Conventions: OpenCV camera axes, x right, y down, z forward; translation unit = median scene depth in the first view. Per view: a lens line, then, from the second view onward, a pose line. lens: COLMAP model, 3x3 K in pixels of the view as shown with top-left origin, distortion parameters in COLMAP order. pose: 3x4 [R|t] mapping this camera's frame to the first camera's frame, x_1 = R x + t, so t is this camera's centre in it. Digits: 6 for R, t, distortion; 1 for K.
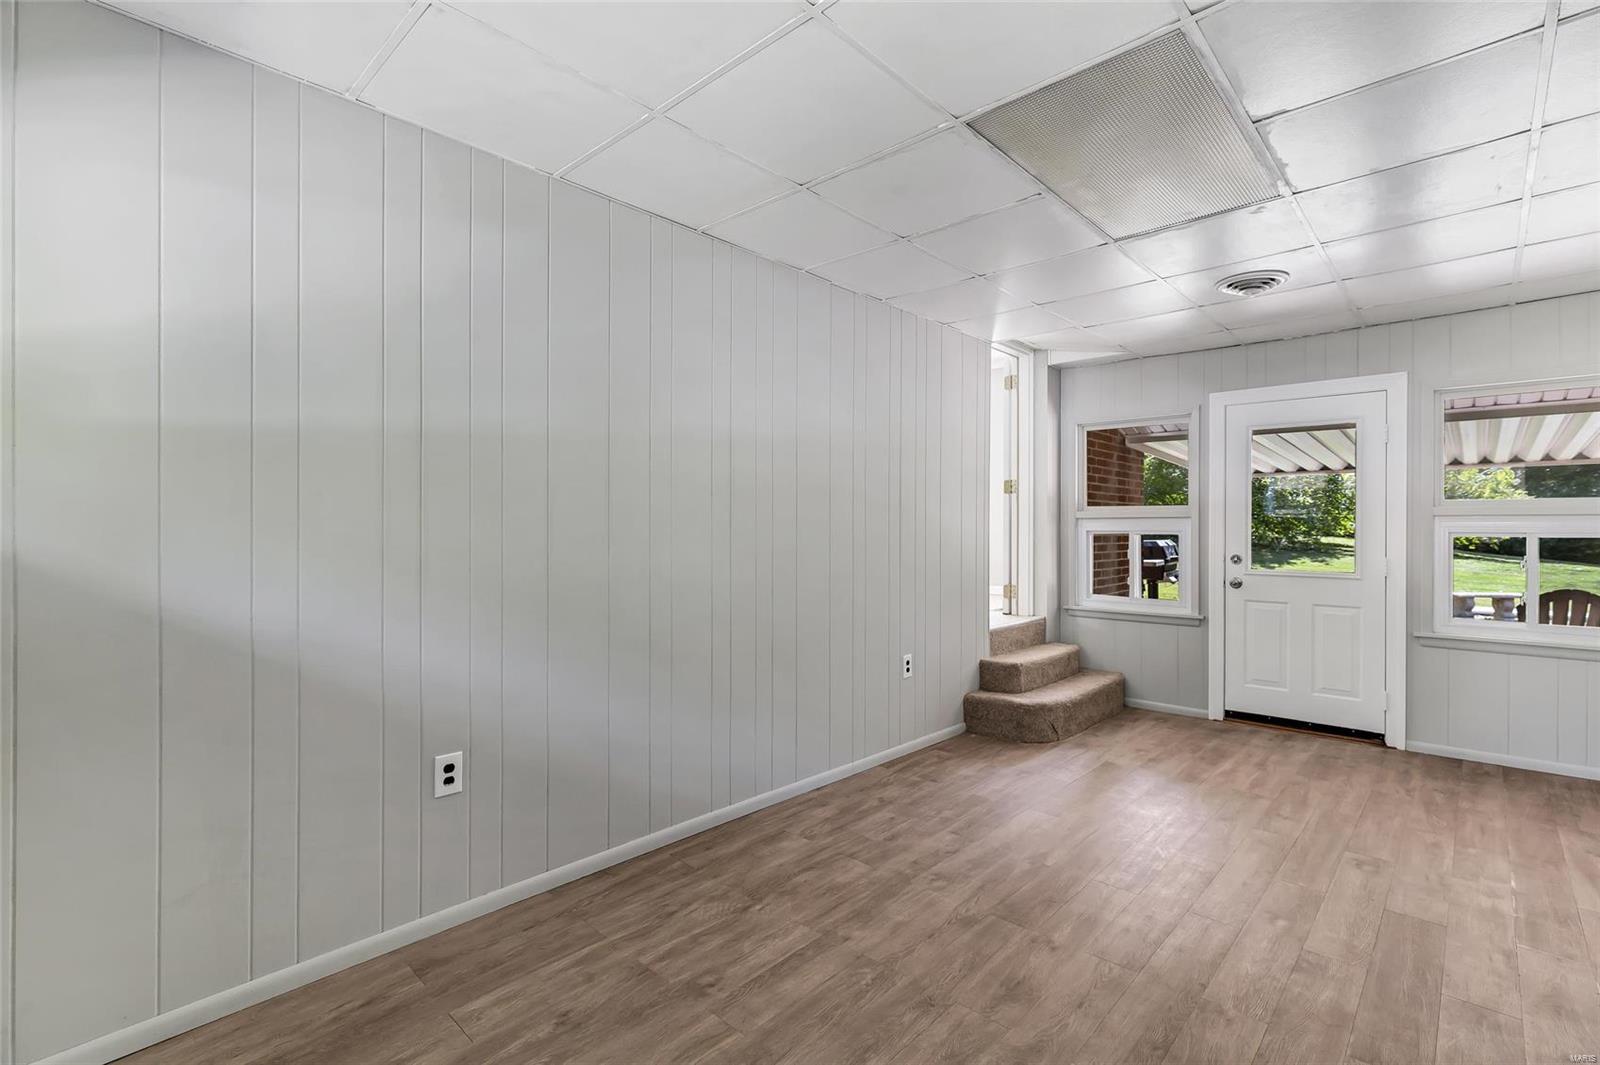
lens RADIAL K [[723.1, 0, 803.4], [0, 723.1, 527.6], [0, 0, 1]] dist [0.002690, -0.001007]
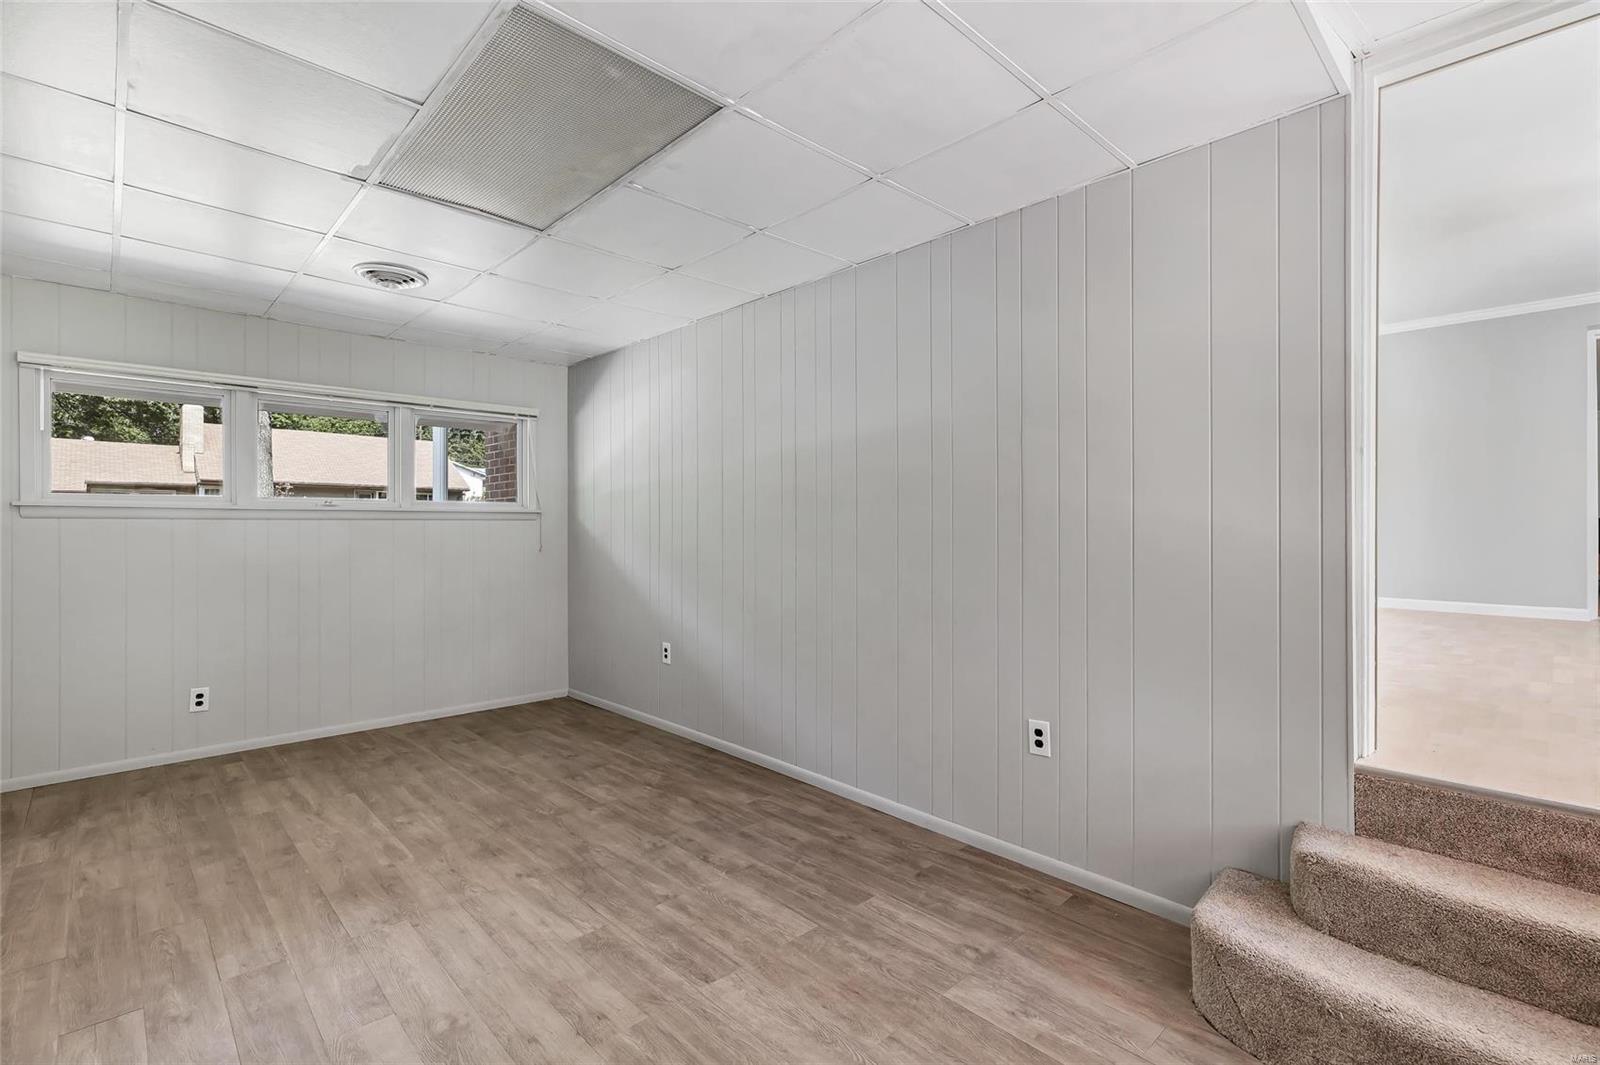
lens RADIAL K [[723.1, 0, 803.4], [0, 723.1, 527.6], [0, 0, 1]] dist [0.002690, -0.001007]
pose [[-0.053014, -0.003967, -0.998586, 0.988535], [0.000798, 0.999992, -0.004015, 0.001722], [0.998593, -0.001010, -0.053011, 0.991387]]
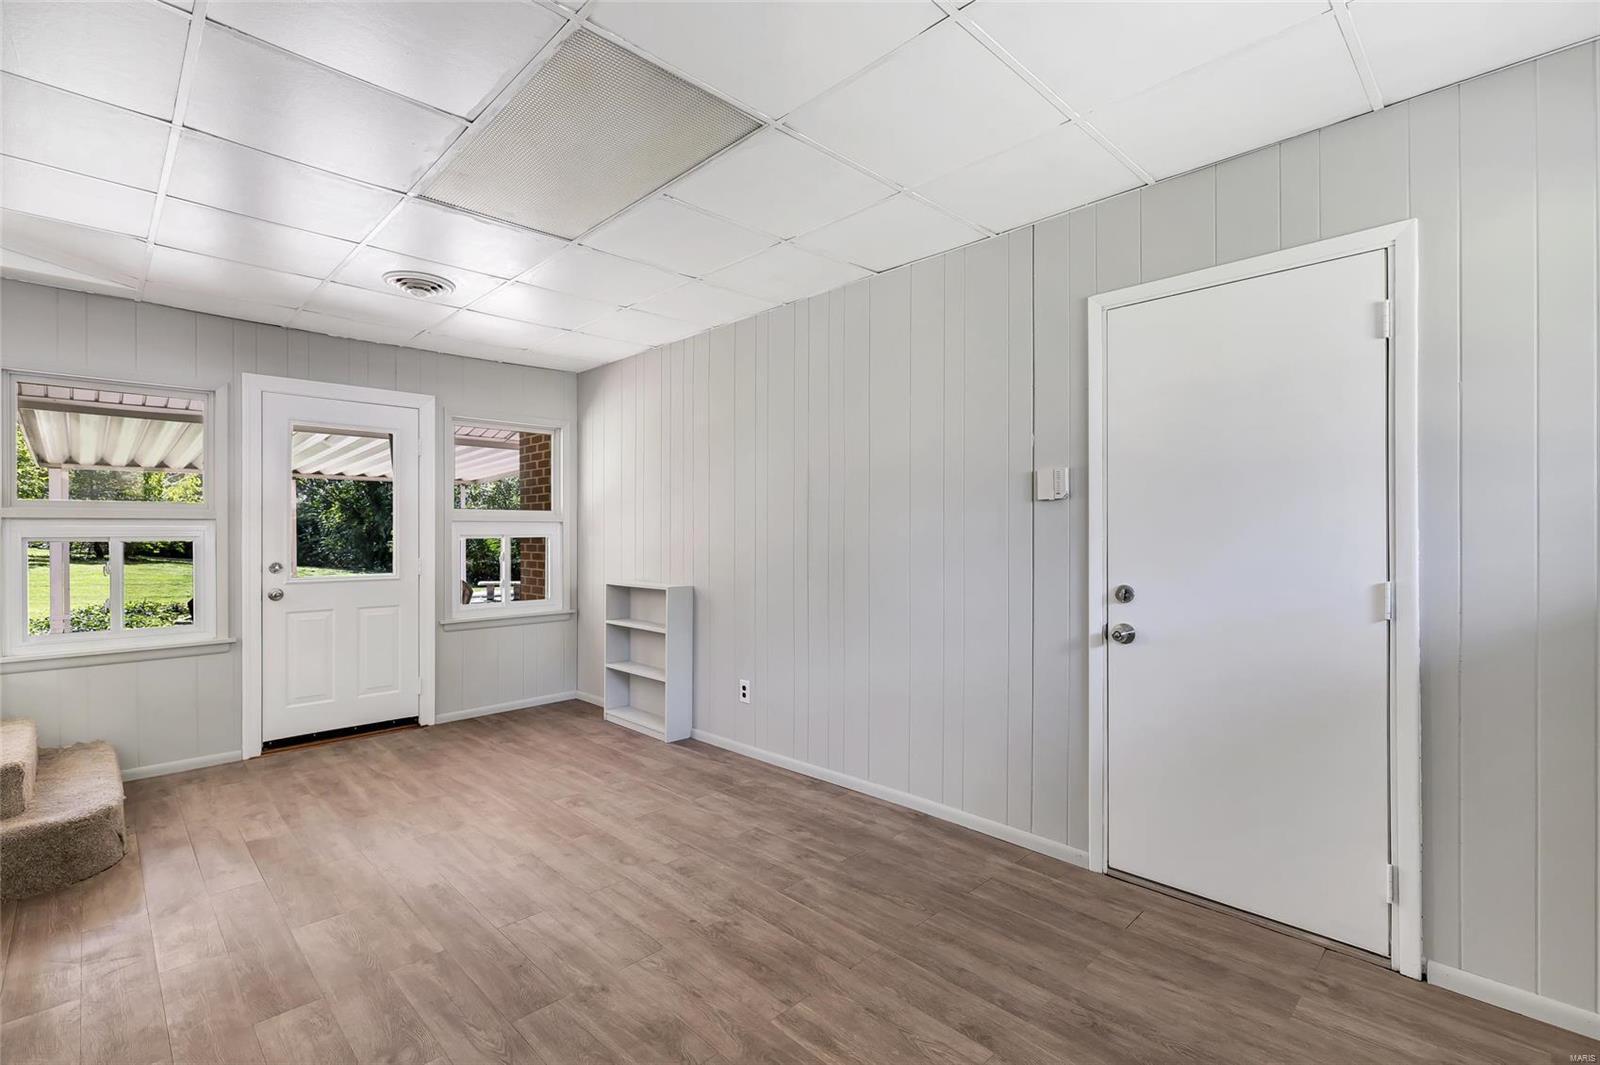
lens RADIAL K [[723.1, 0, 803.4], [0, 723.1, 527.6], [0, 0, 1]] dist [0.002690, -0.001007]
pose [[0.041569, 0.000966, 0.999135, -0.366903], [0.003567, 0.999993, -0.001115, -0.003021], [-0.999129, 0.003610, 0.041566, 0.452920]]
